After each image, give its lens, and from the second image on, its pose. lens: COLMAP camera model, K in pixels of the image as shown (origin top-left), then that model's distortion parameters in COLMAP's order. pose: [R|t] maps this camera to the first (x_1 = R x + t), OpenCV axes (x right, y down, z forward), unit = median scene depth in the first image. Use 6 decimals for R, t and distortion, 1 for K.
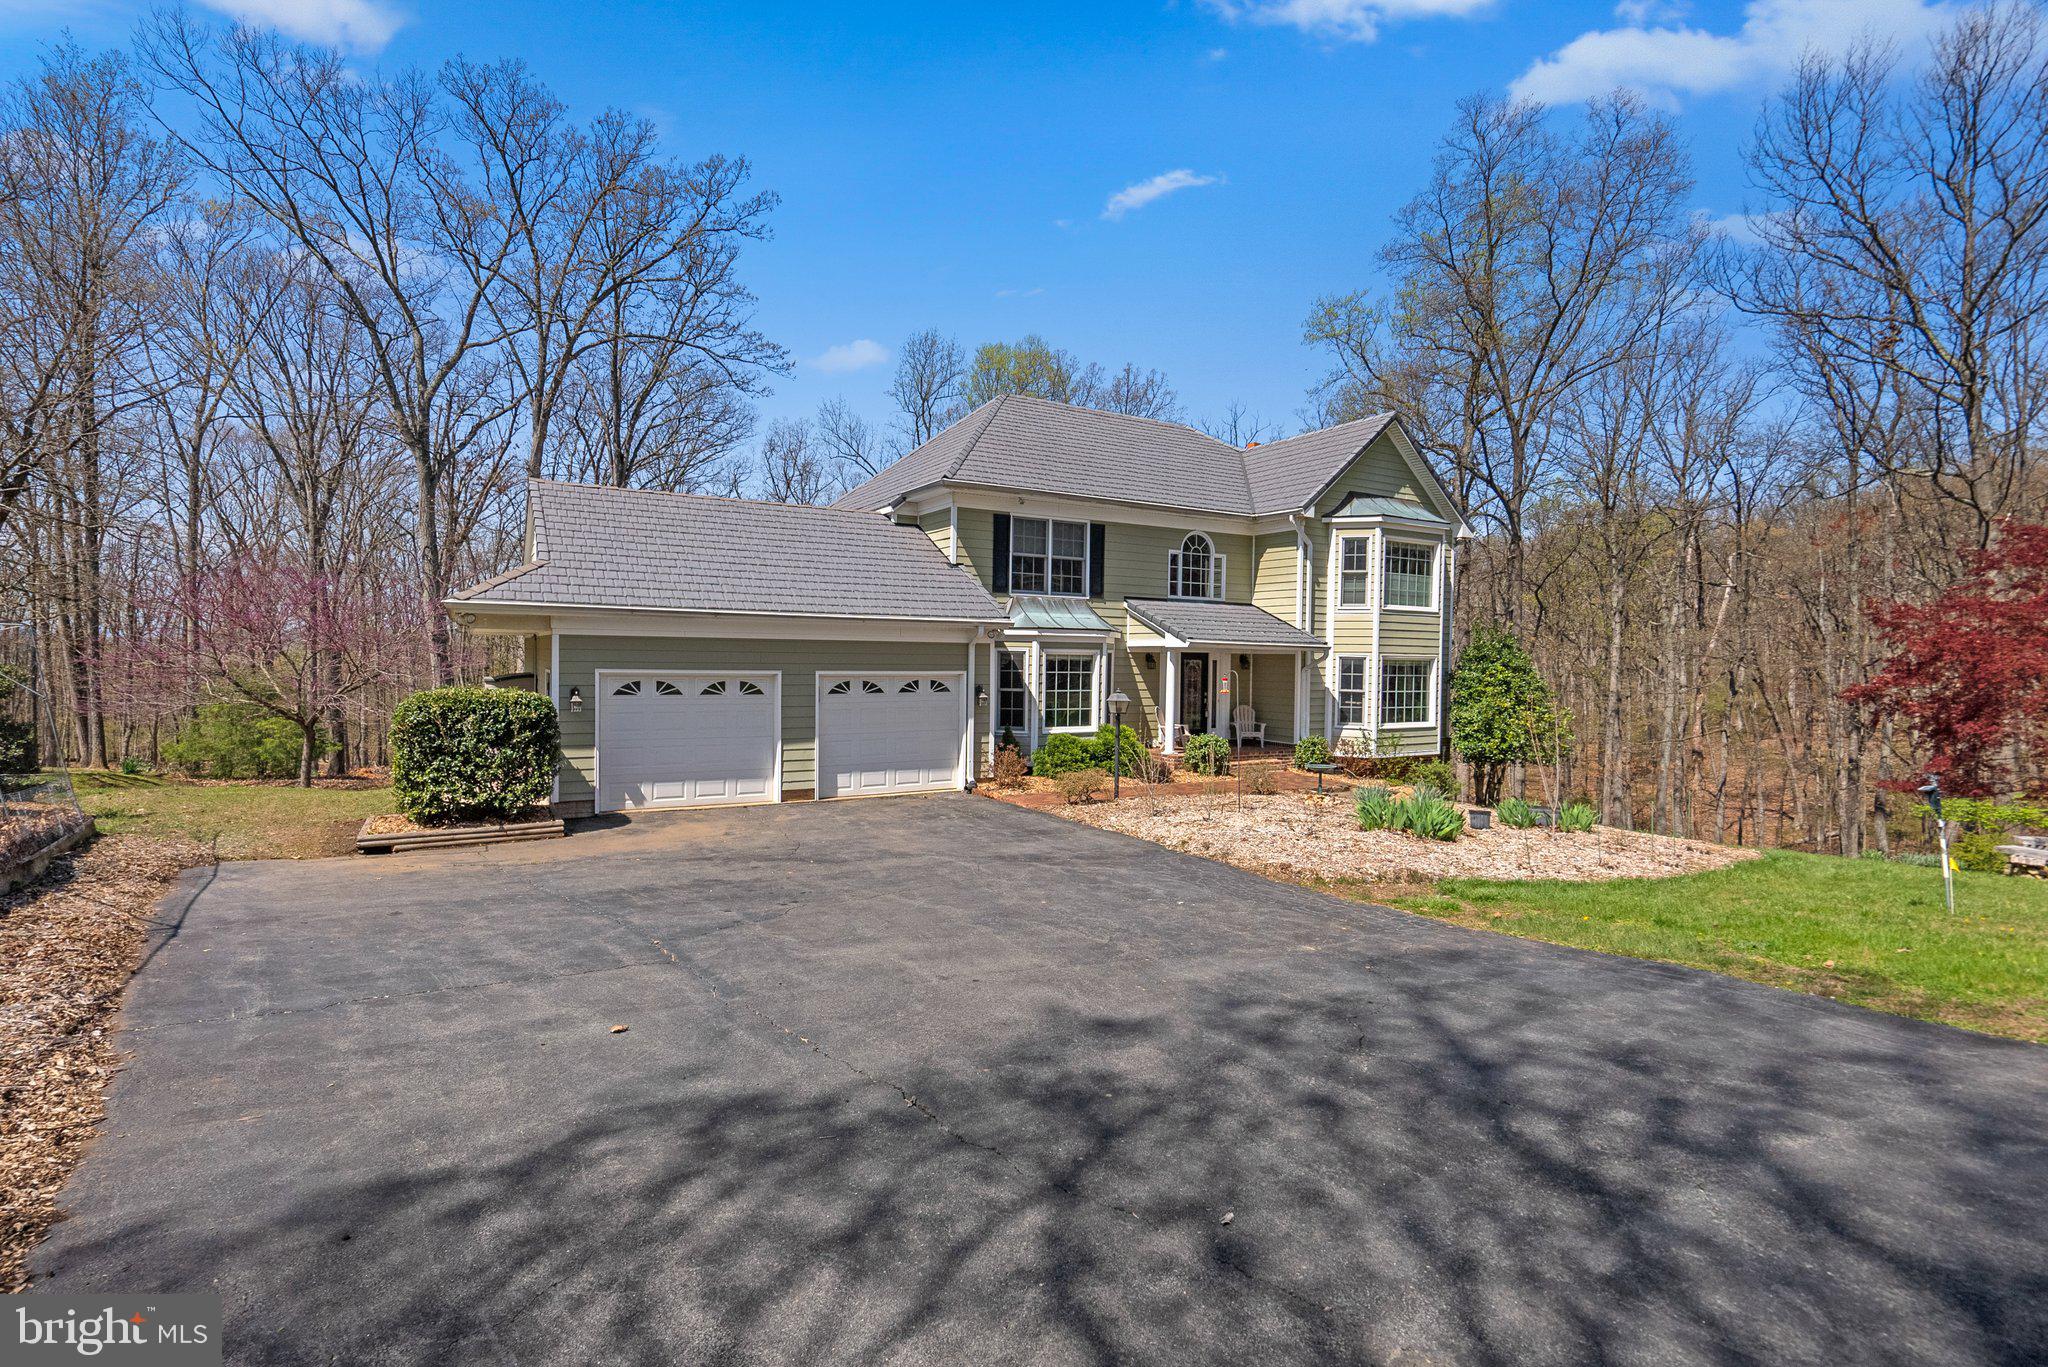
lens RADIAL K [[950.0, 0, 1017.2], [0, 950.0, 685.4], [0, 0, 1]] dist [0.004711, 0.000899]
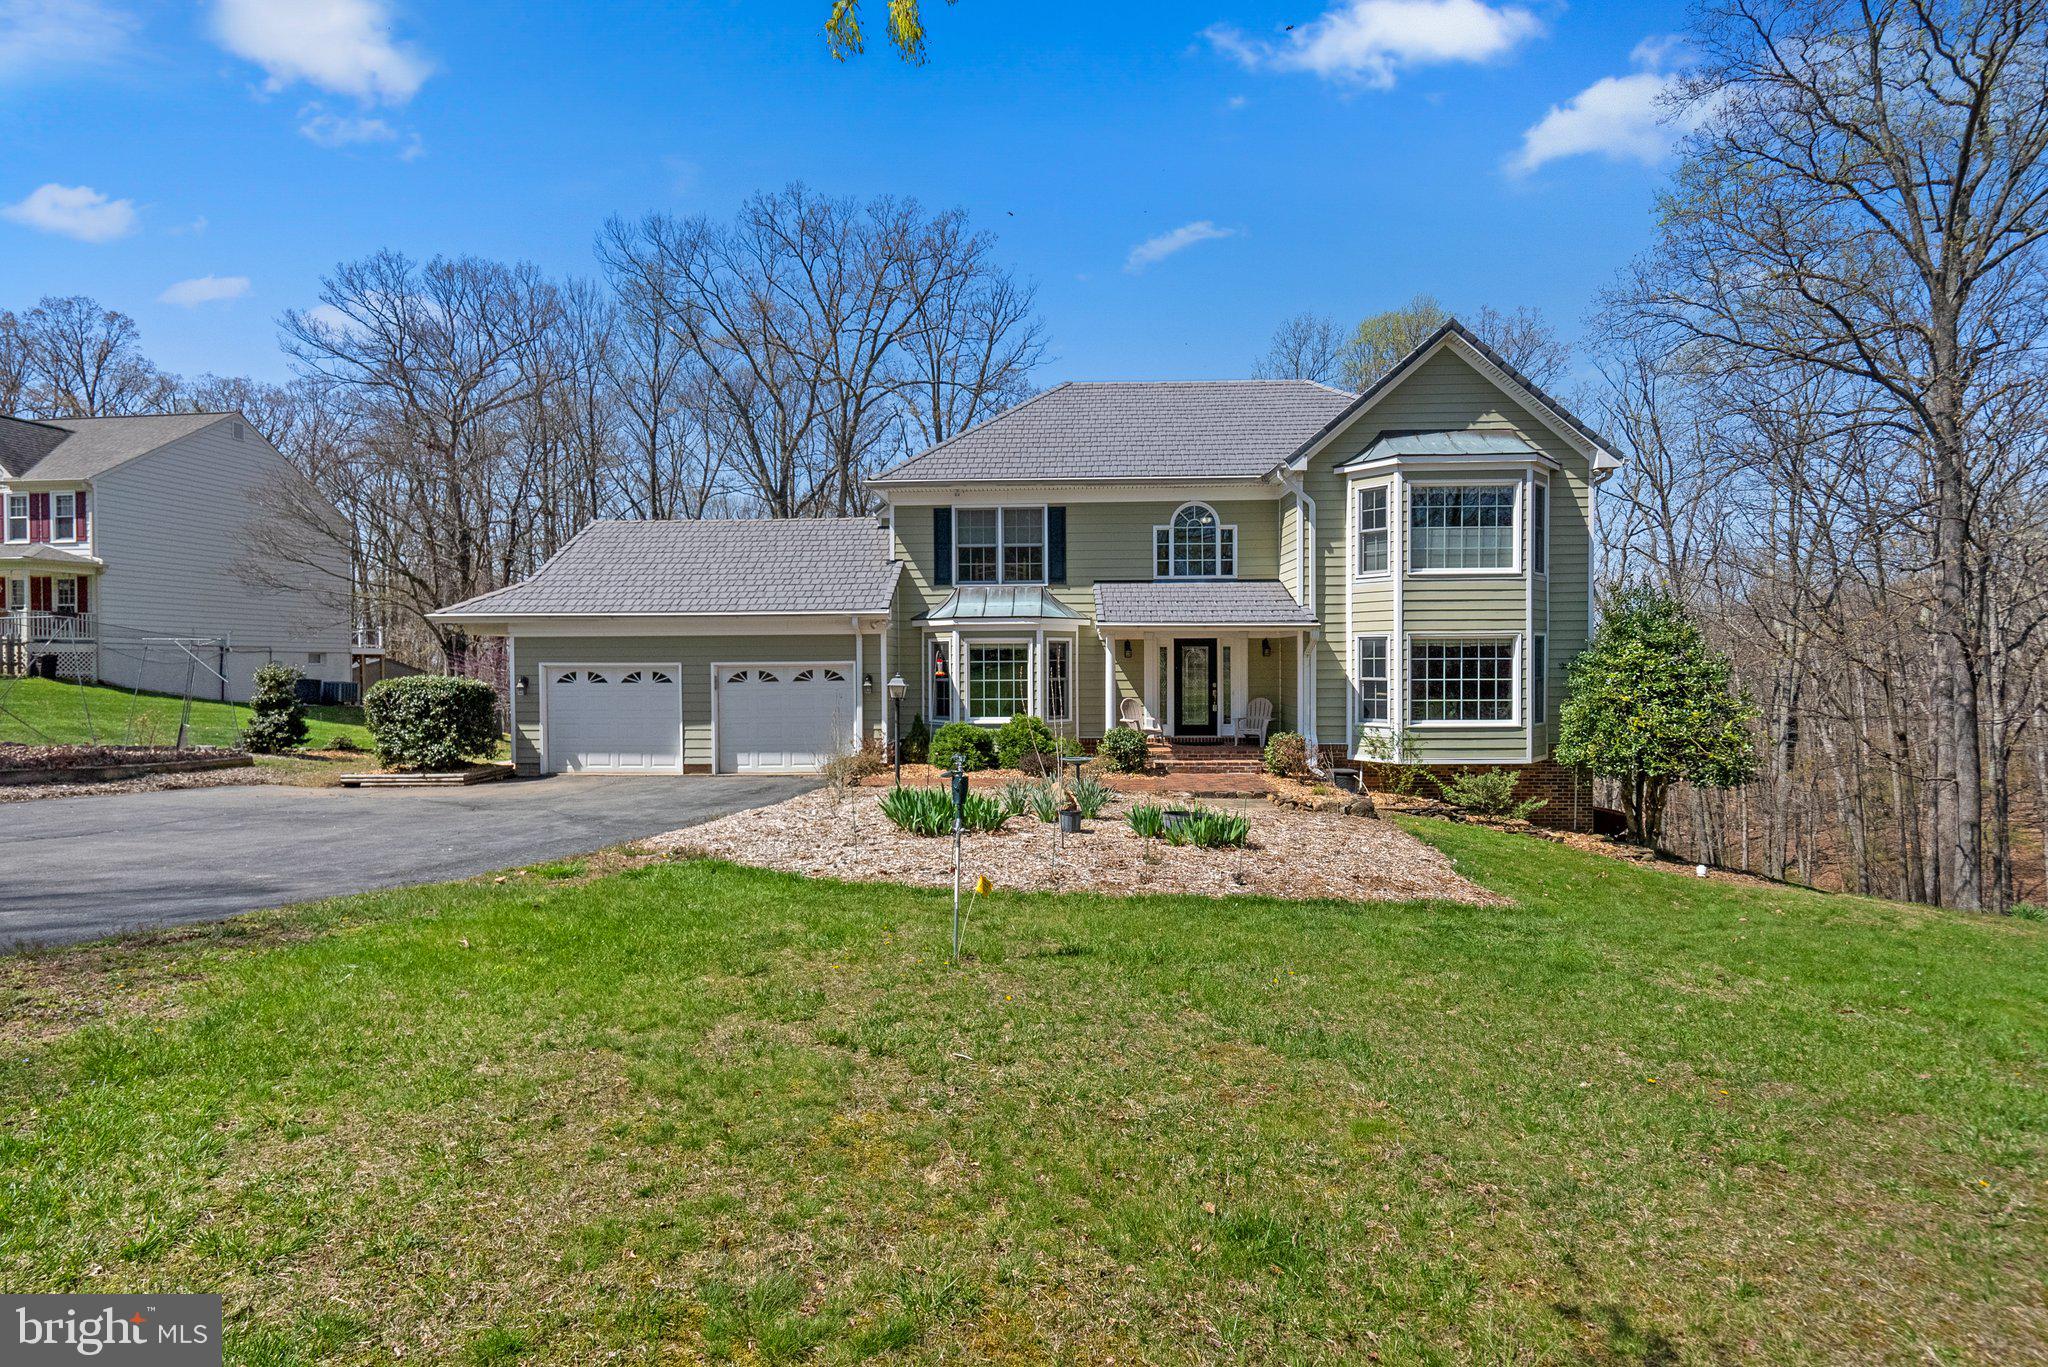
lens RADIAL K [[950.0, 0, 1018.6], [0, 950.0, 688.4], [0, 0, 1]] dist [0.004711, 0.000899]
pose [[0.845604, -0.006963, -0.533765, 0.563578], [0.001568, 0.999943, -0.010560, 0.022809], [0.533808, 0.008093, 0.845567, 0.174730]]
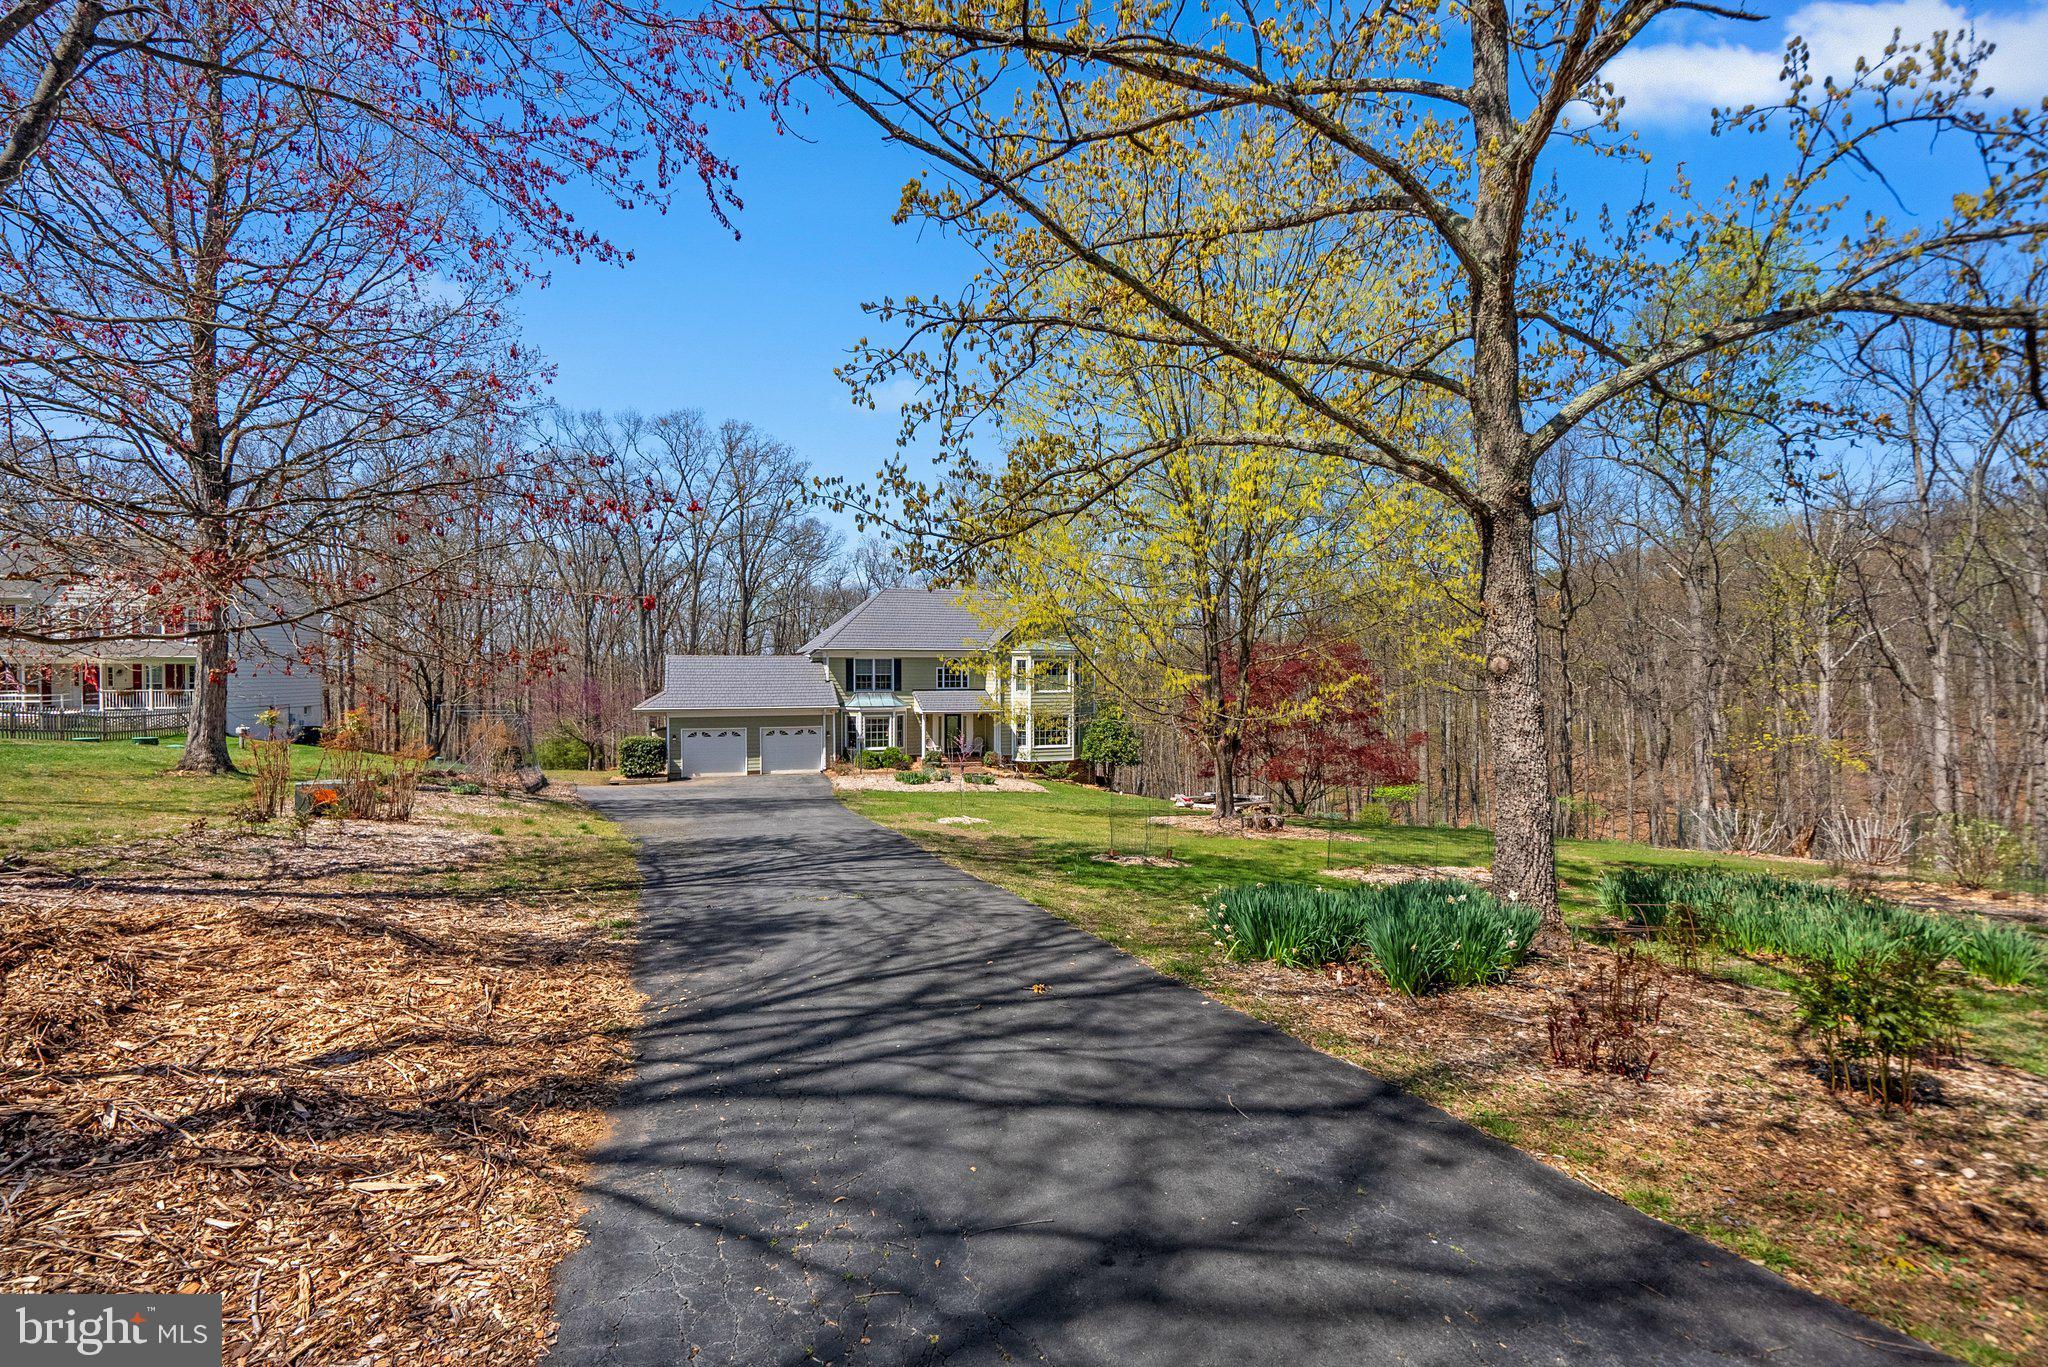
lens RADIAL K [[950.0, 0, 1018.3], [0, 950.0, 691.6], [0, 0, 1]] dist [0.004711, 0.000899]
pose [[0.980094, -0.008755, -0.198341, 0.829451], [0.007779, 0.999954, -0.005698, -0.075662], [0.198381, 0.004042, 0.980117, -1.198498]]
